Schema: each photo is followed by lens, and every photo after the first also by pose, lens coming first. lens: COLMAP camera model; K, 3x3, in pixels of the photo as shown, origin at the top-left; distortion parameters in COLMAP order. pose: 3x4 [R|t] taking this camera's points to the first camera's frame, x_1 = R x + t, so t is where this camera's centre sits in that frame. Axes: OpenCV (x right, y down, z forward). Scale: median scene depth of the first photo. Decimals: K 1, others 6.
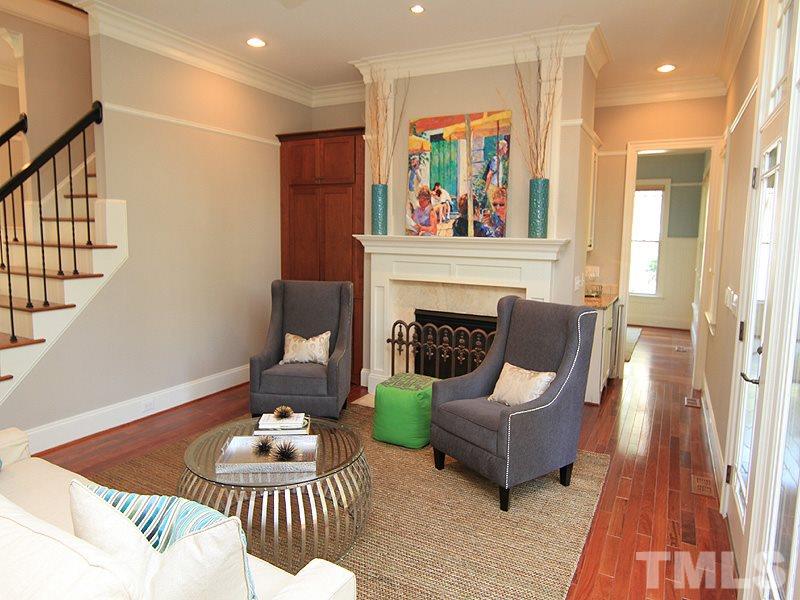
lens RADIAL K [[517.0, 0, 398.7], [0, 517.0, 300.1], [0, 0, 1]] dist [0.020161, -0.000068]
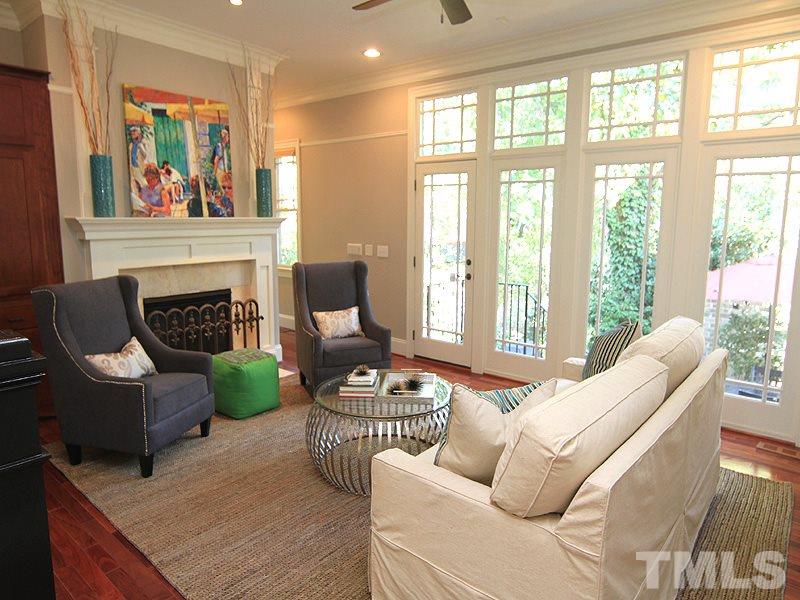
lens RADIAL K [[517.0, 0, 398.8], [0, 517.0, 294.2], [0, 0, 1]] dist [0.020161, -0.000068]
pose [[0.204629, -0.172156, 0.963581, -0.817462], [0.116761, 0.981676, 0.150593, -0.081464], [-0.971851, 0.081693, 0.220981, 0.398246]]
